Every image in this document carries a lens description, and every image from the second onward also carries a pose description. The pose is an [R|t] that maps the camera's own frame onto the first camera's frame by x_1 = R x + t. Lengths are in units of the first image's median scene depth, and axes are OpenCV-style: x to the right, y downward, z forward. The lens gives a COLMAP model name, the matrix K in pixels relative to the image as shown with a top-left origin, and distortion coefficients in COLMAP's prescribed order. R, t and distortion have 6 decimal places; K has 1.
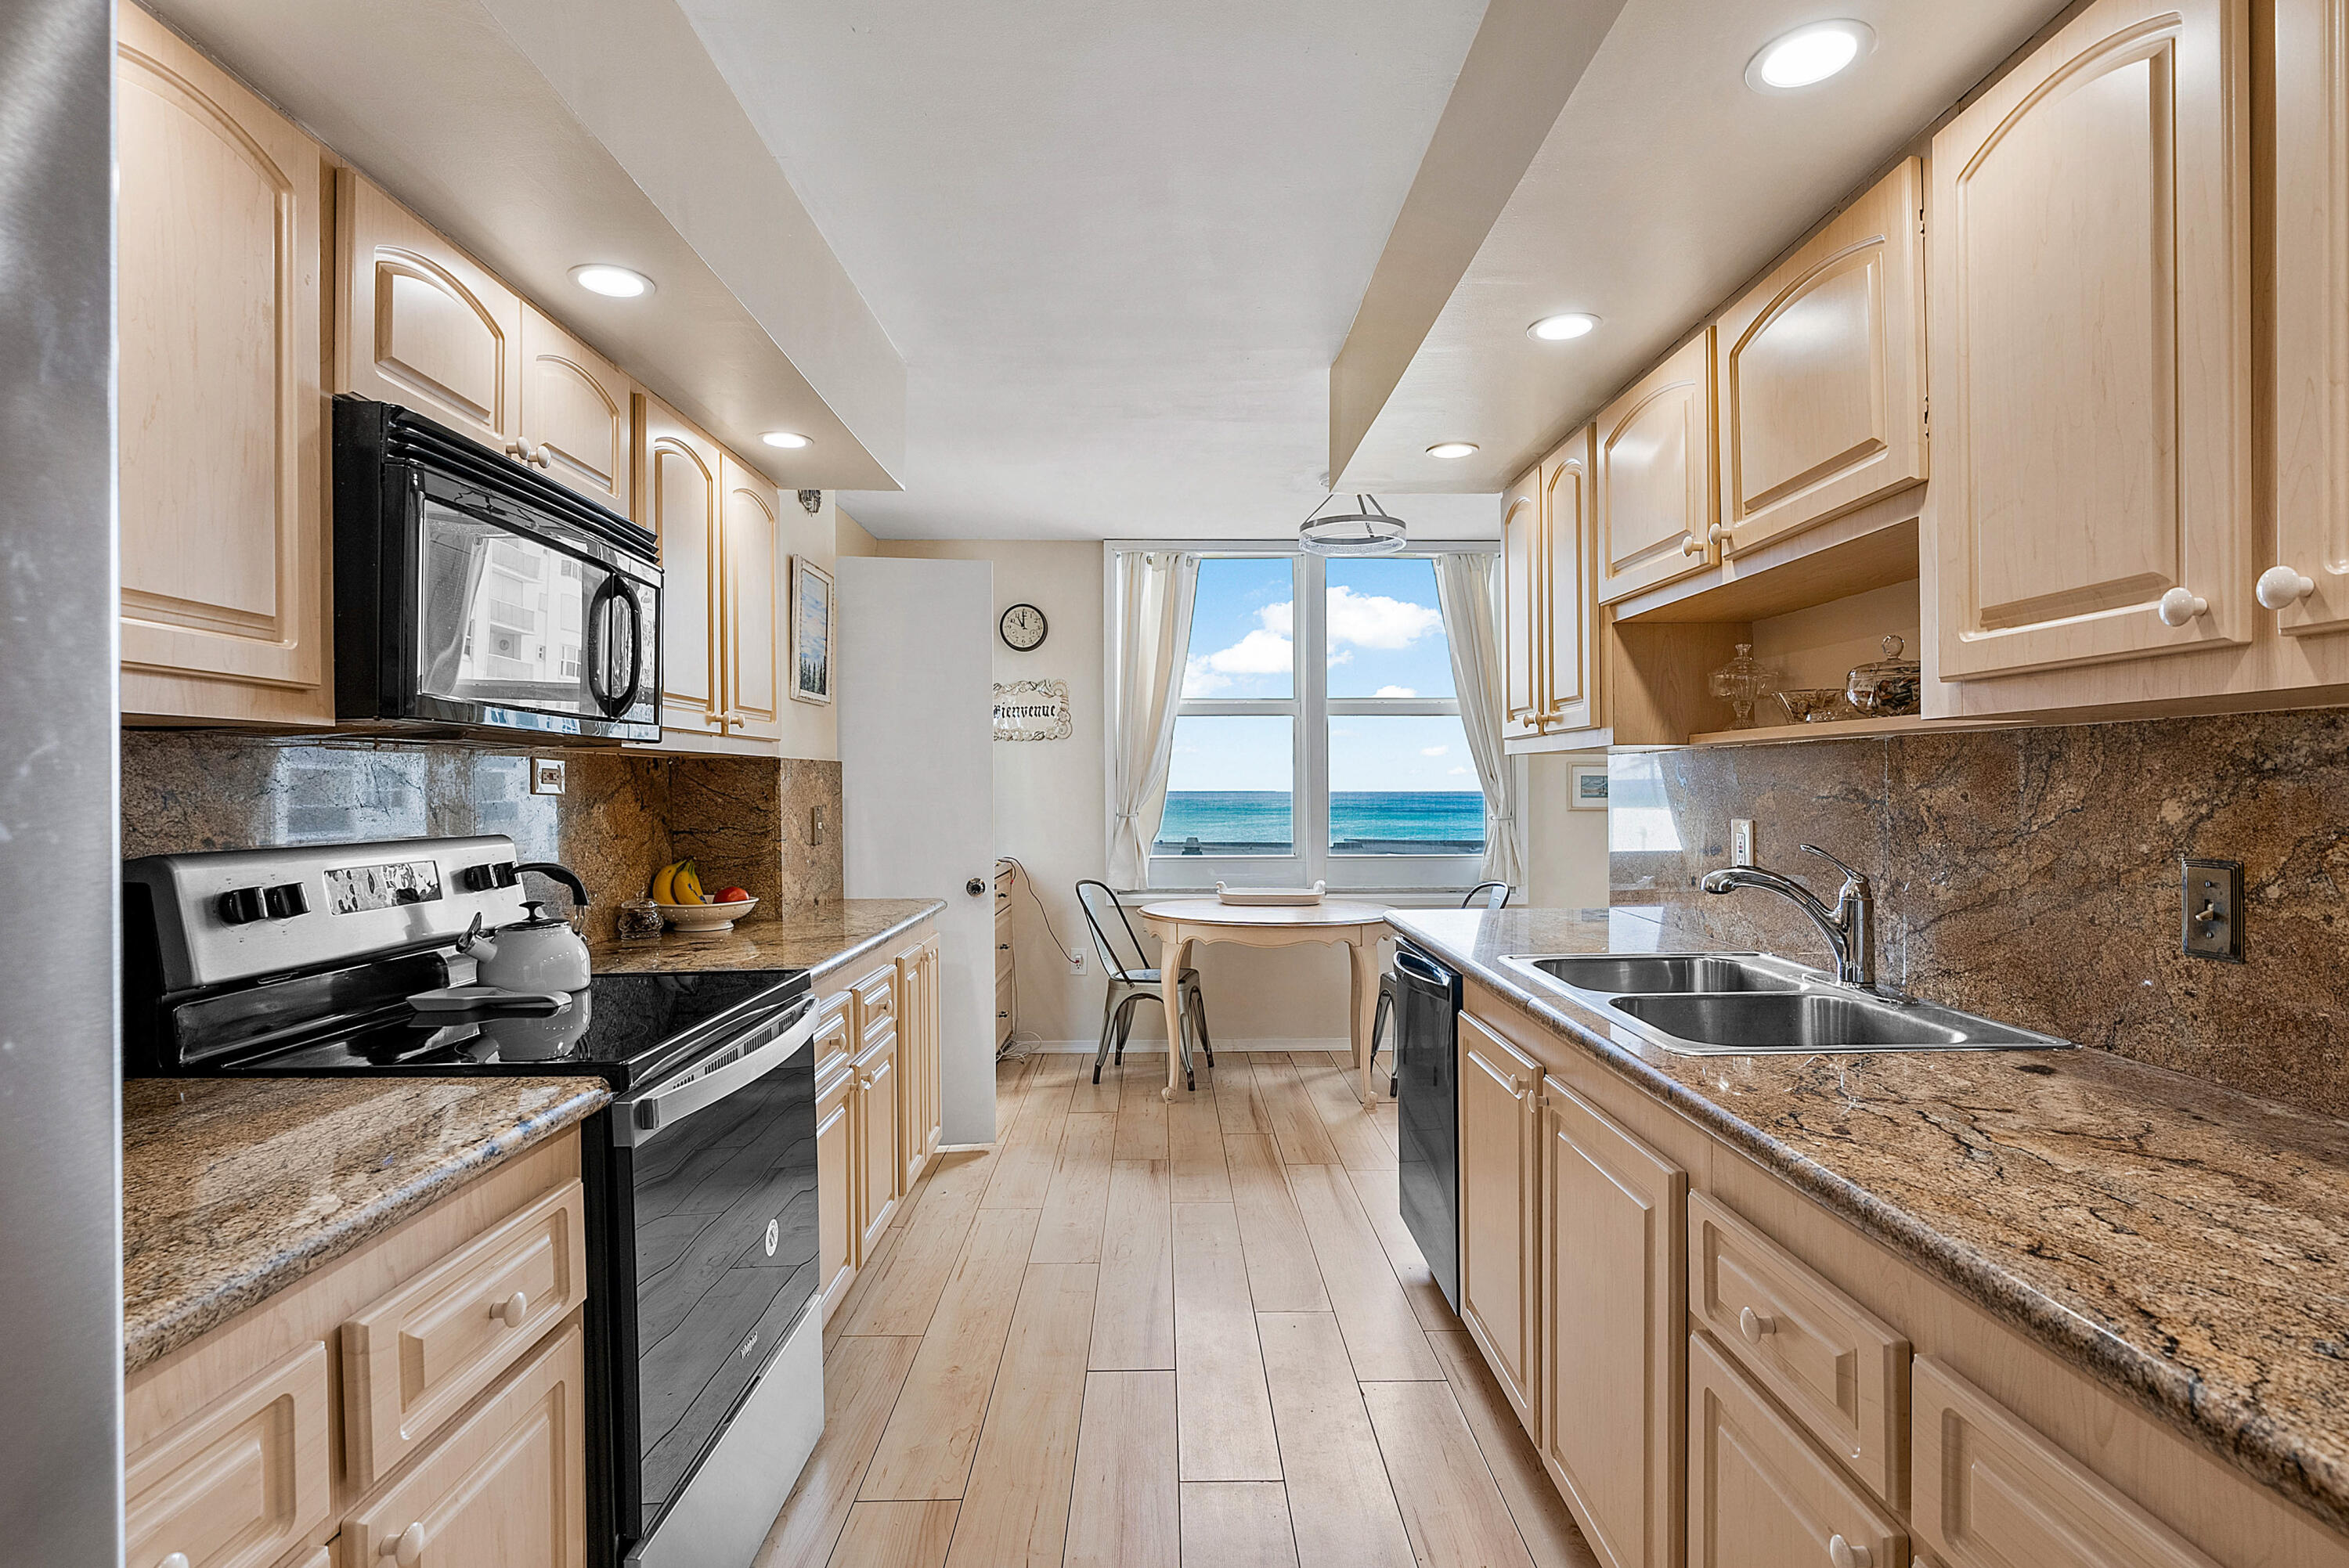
lens RADIAL K [[1142.2, 0, 1183.8], [0, 1142.2, 790.0], [0, 0, 1]] dist [-0.009643, 0.005426]
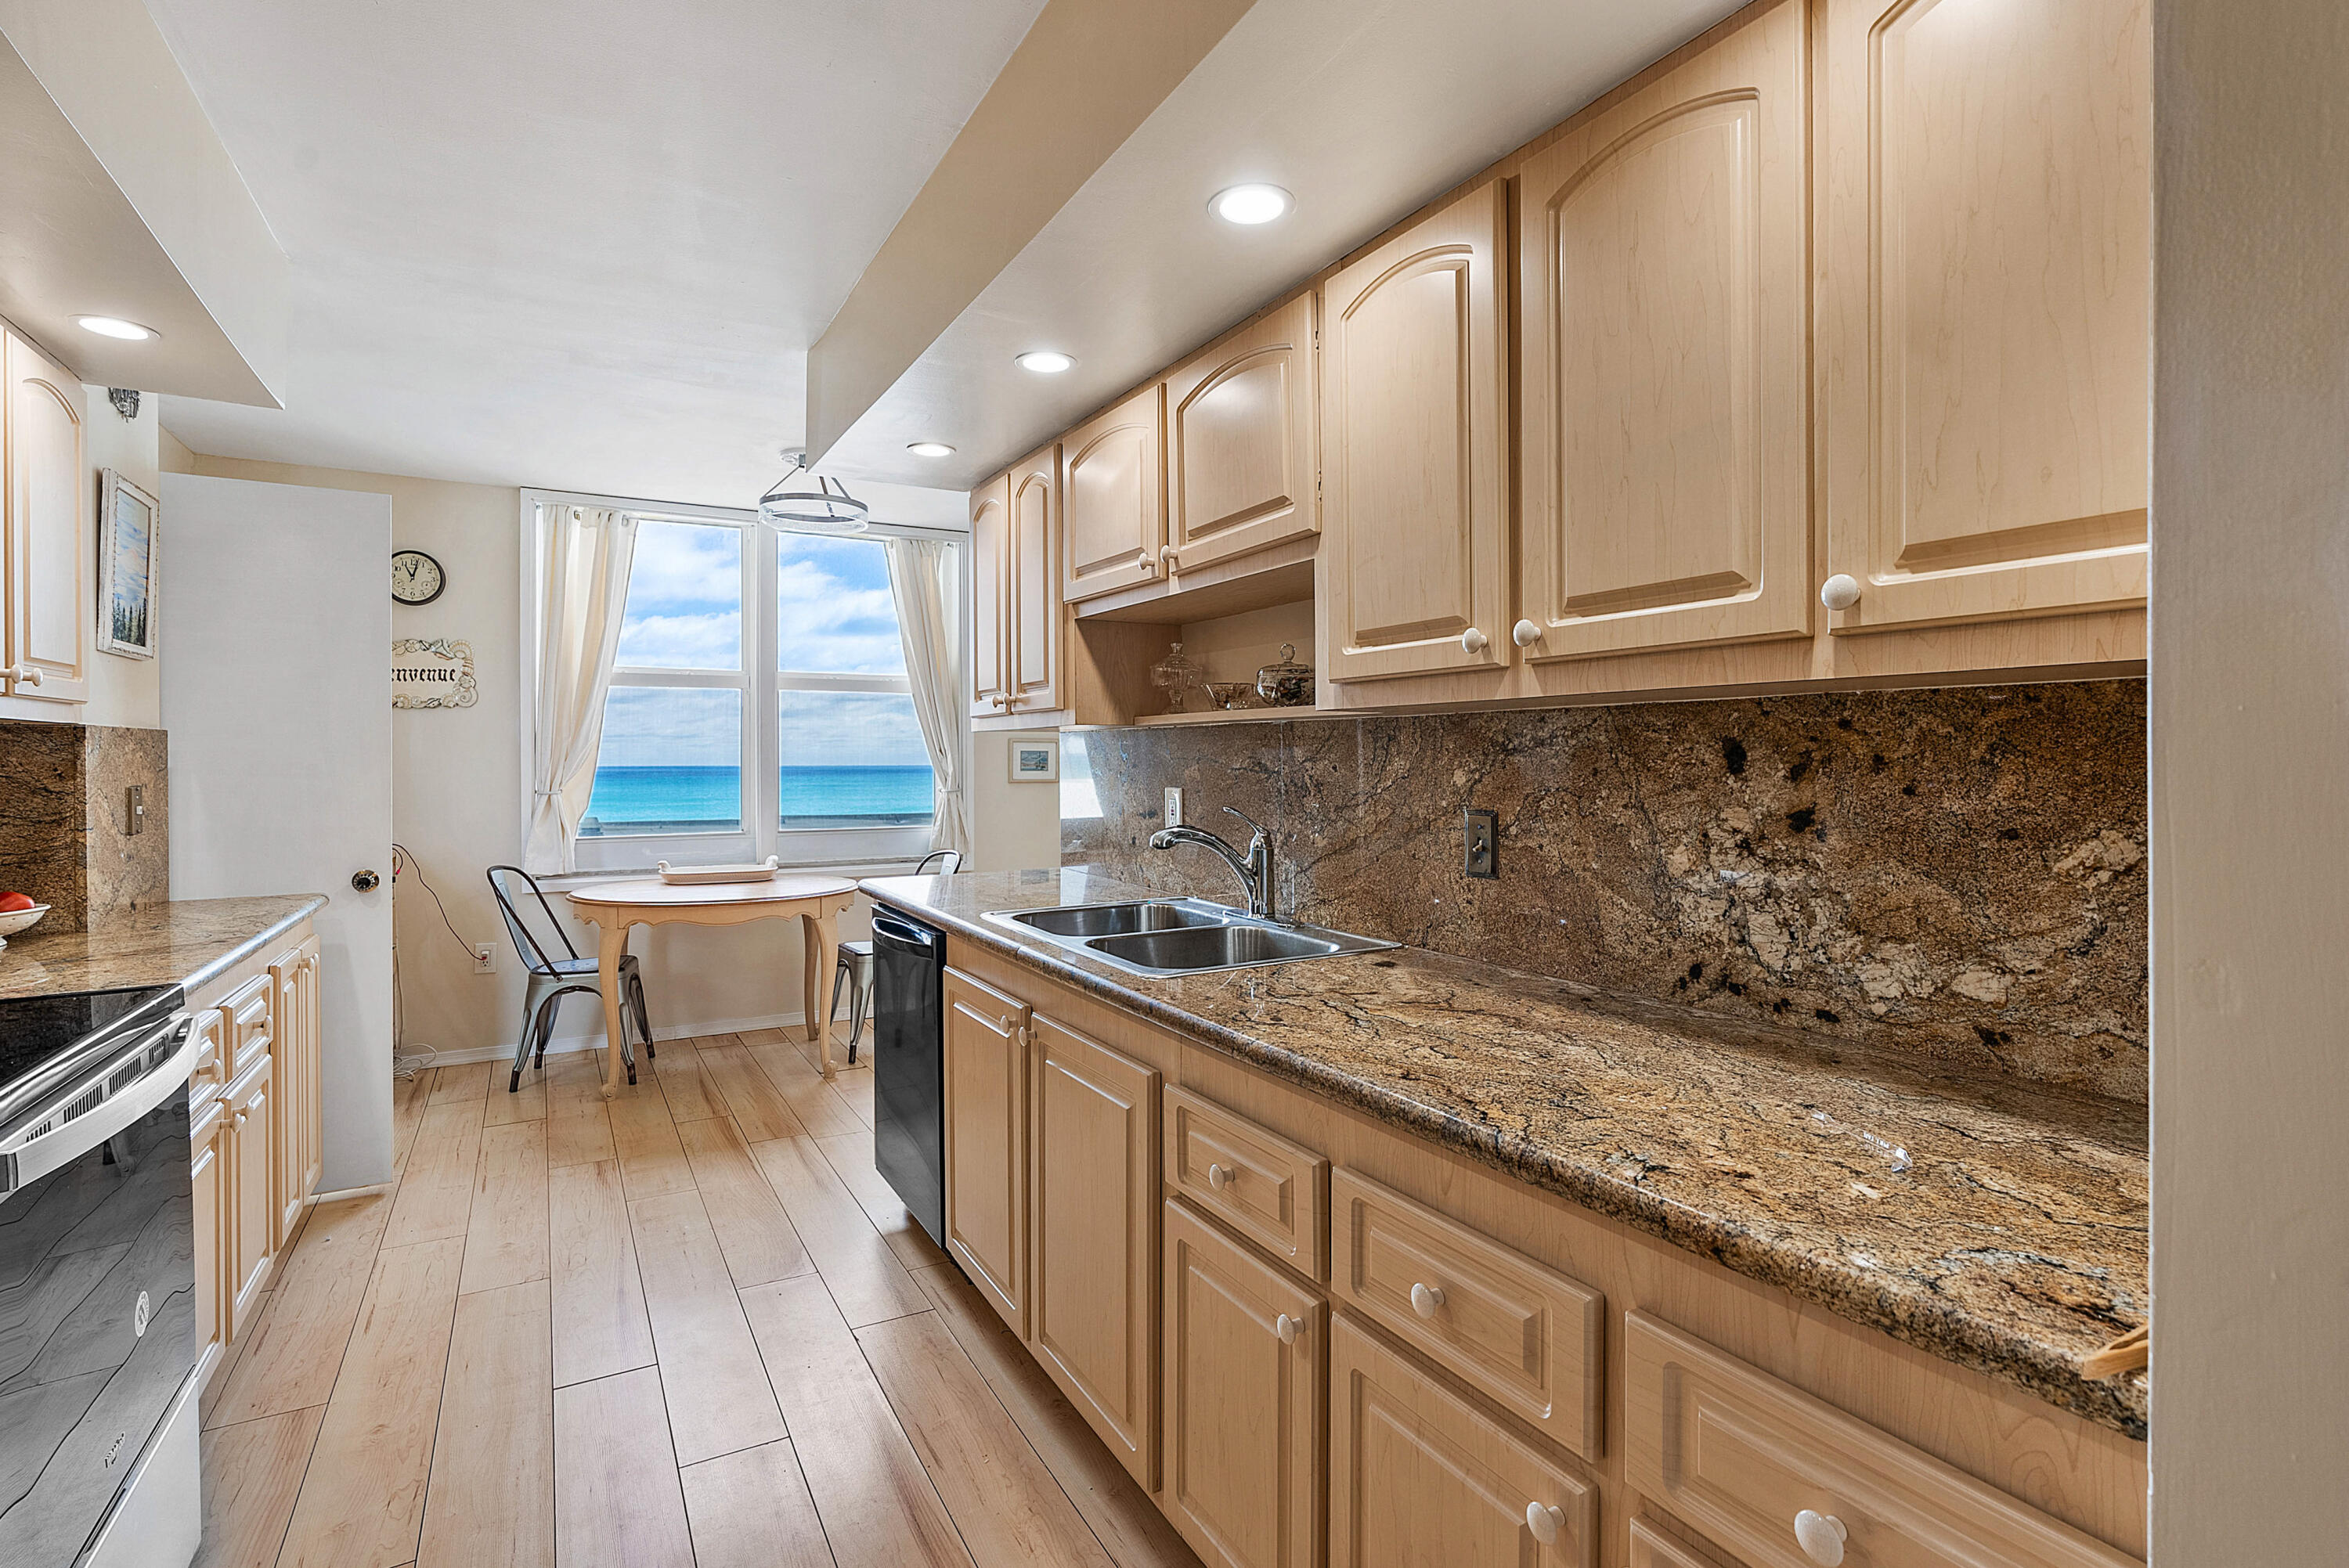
lens RADIAL K [[1142.2, 0, 1170.2], [0, 1142.2, 760.6], [0, 0, 1]] dist [-0.009643, 0.005426]
pose [[0.877739, -0.000555, 0.479139, -0.094453], [0.002139, 0.999994, -0.002759, 0.000398], [-0.479134, 0.003447, 0.877735, -0.062484]]
